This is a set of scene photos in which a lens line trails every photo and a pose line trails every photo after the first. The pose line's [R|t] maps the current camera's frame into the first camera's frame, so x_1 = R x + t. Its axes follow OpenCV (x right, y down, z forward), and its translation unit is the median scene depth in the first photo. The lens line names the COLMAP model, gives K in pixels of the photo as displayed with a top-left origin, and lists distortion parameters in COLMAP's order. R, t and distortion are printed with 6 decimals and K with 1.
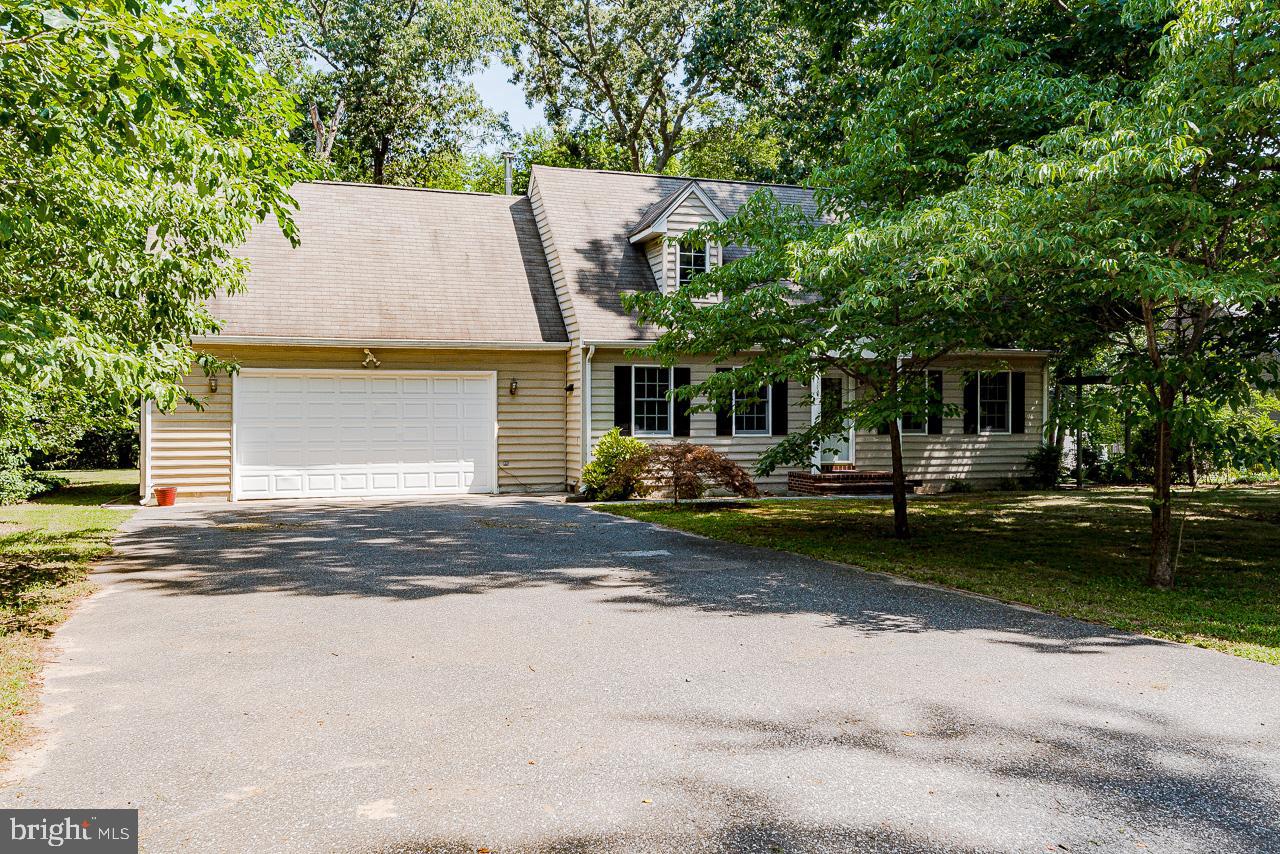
lens RADIAL K [[1036.8, 0, 640.0], [0, 1036.8, 427.0], [0, 0, 1]] dist [-0.000526, 0.003056]
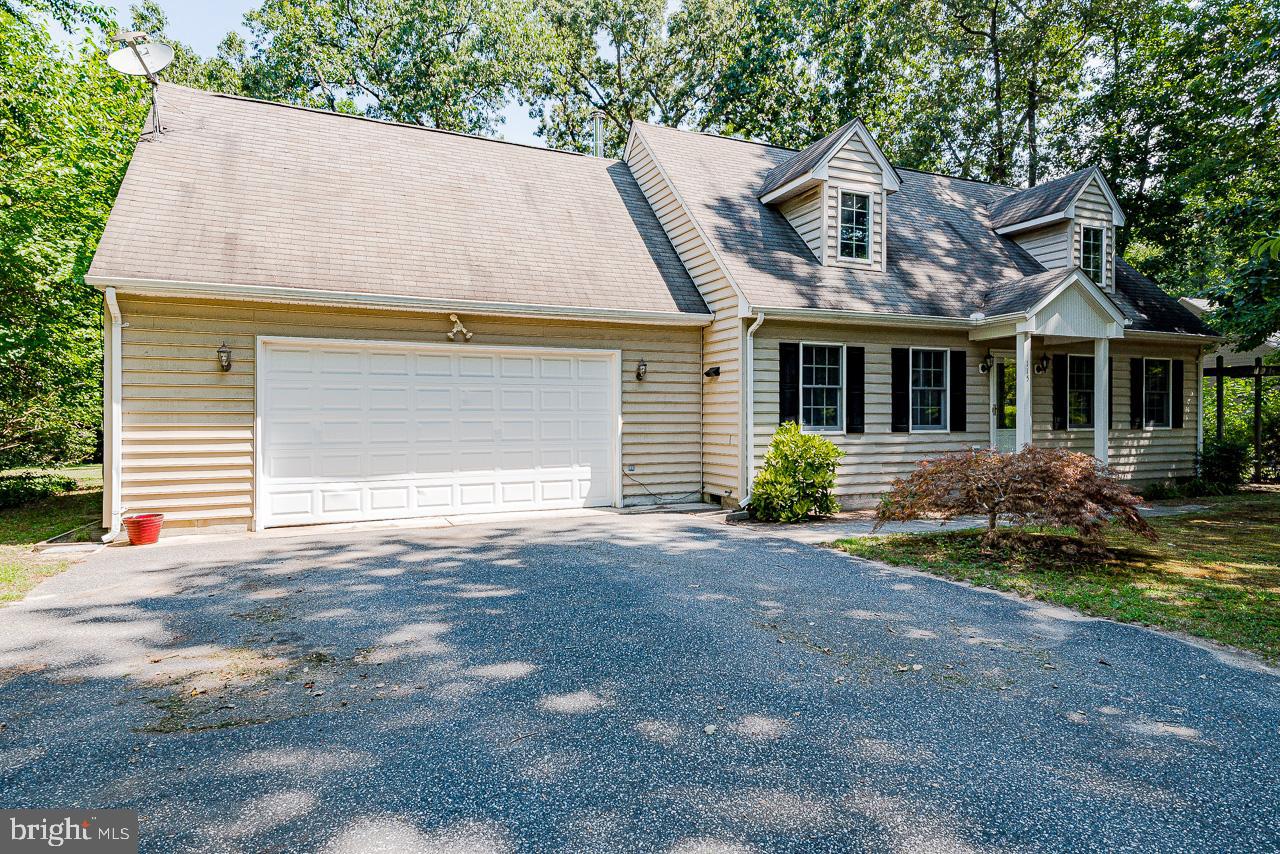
lens RADIAL K [[715.7, 0, 663.2], [0, 715.7, 422.5], [0, 0, 1]] dist [0.022196, -0.001410]
pose [[0.995986, -0.001177, 0.089505, -0.154616], [0.001127, 0.999999, 0.000618, 0.000313], [-0.089506, -0.000515, 0.995986, 0.462605]]
